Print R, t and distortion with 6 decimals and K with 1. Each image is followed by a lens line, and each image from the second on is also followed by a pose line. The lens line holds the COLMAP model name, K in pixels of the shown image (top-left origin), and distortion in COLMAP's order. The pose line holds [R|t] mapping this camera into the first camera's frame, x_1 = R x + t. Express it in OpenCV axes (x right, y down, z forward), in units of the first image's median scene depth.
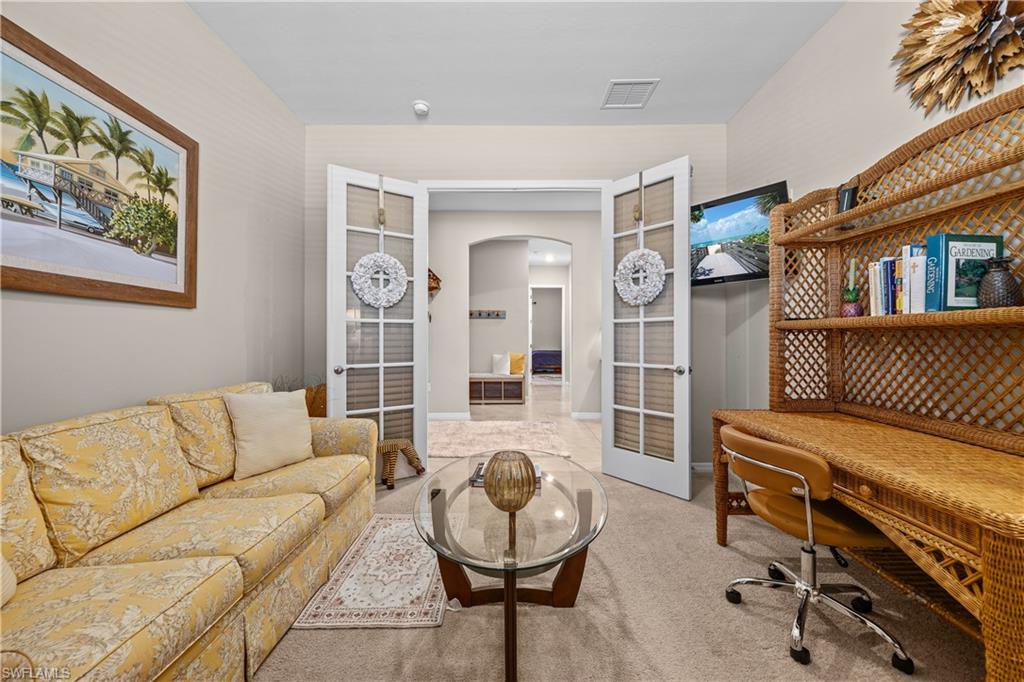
lens RADIAL K [[412.8, 0, 514.0], [0, 412.8, 339.2], [0, 0, 1]] dist [-0.000749, -0.000021]
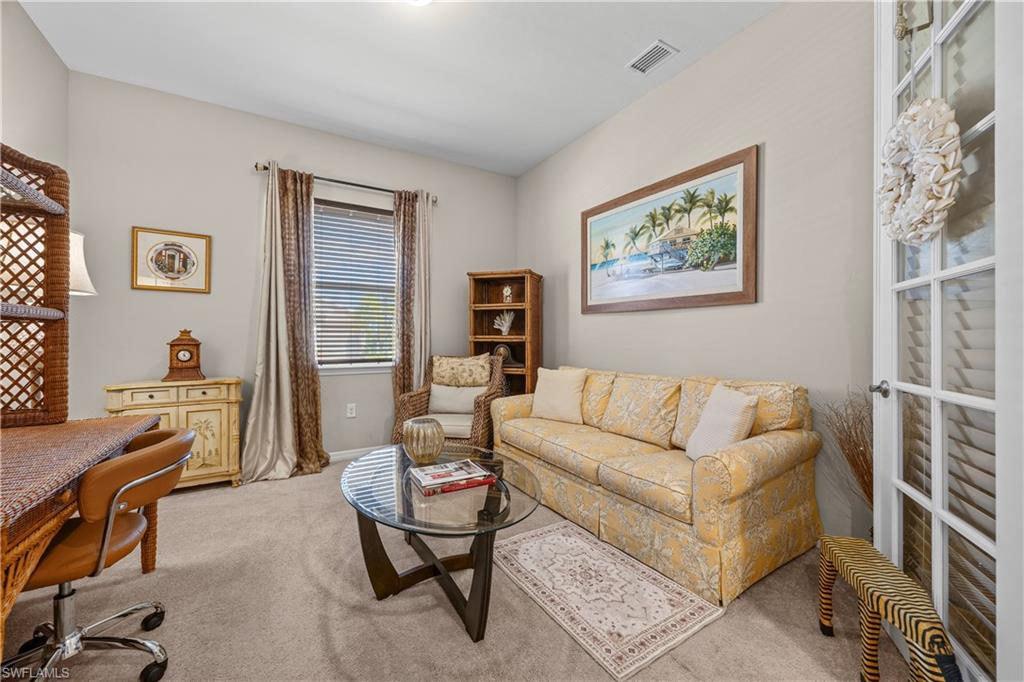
lens RADIAL K [[412.8, 0, 518.2], [0, 412.8, 336.6], [0, 0, 1]] dist [-0.000749, -0.000021]
pose [[-0.860875, 0.002025, -0.508813, 0.345311], [0.002747, 0.999996, -0.000668, 0.012416], [0.508809, -0.001973, -0.860877, 1.915536]]
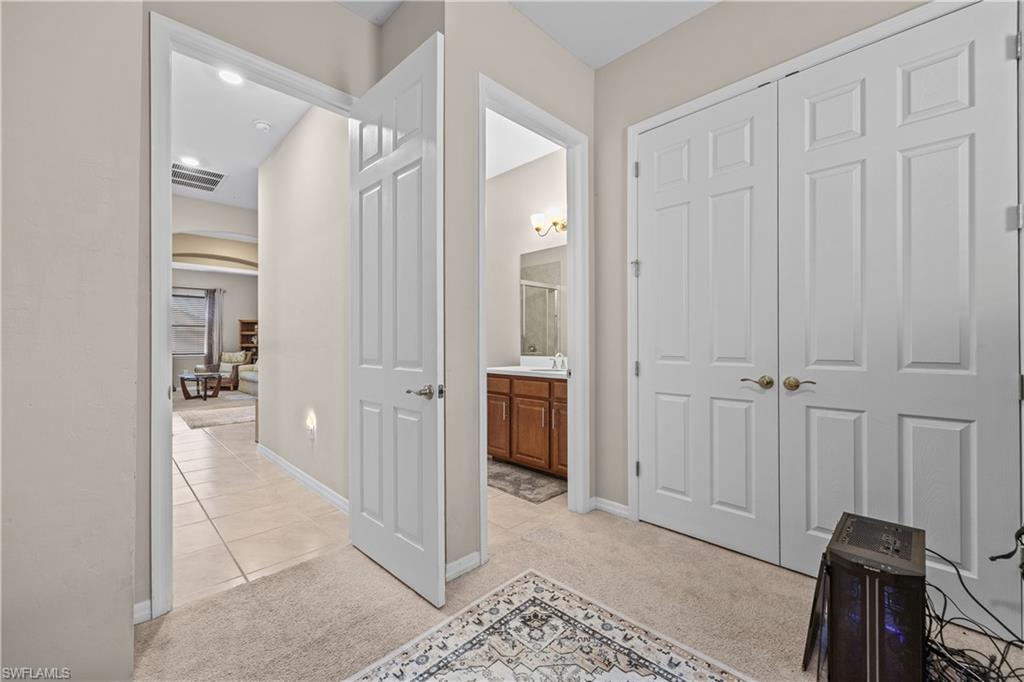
lens RADIAL K [[412.8, 0, 509.8], [0, 412.8, 340.5], [0, 0, 1]] dist [-0.000749, -0.000021]
pose [[-0.717286, 0.001110, -0.696778, 0.551075], [-0.000856, 0.999997, 0.002474, -0.025473], [0.696779, 0.002371, -0.717282, 4.346785]]
